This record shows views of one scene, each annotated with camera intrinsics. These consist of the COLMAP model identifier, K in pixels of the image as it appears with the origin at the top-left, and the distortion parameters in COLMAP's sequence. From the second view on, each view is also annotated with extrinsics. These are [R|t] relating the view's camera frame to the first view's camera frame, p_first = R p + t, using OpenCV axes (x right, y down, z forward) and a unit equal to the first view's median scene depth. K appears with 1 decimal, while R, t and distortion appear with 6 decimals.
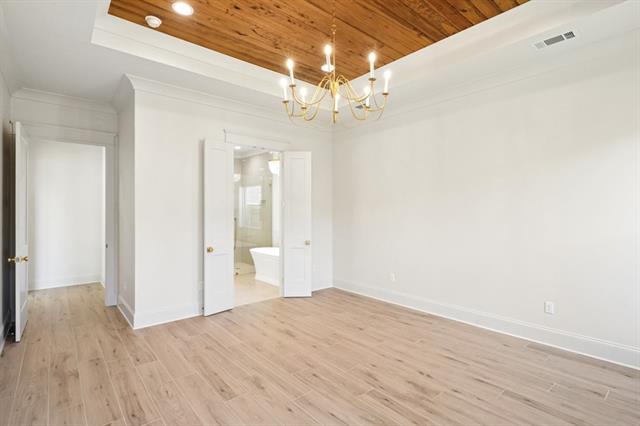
lens RADIAL K [[313.6, 0, 321.1], [0, 313.6, 211.0], [0, 0, 1]] dist [0.001871, 0.000576]
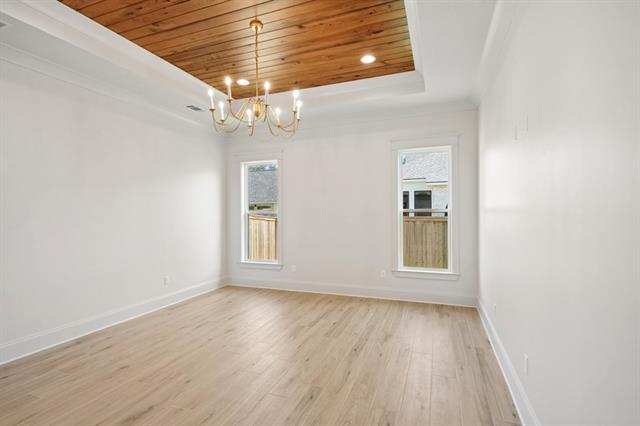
lens RADIAL K [[313.6, 0, 320.7], [0, 313.6, 213.3], [0, 0, 1]] dist [0.001871, 0.000576]
pose [[-0.484173, 0.001346, 0.874972, -0.832363], [0.007702, 0.999967, 0.002724, 0.002722], [-0.874939, 0.008058, -0.484167, 1.020845]]
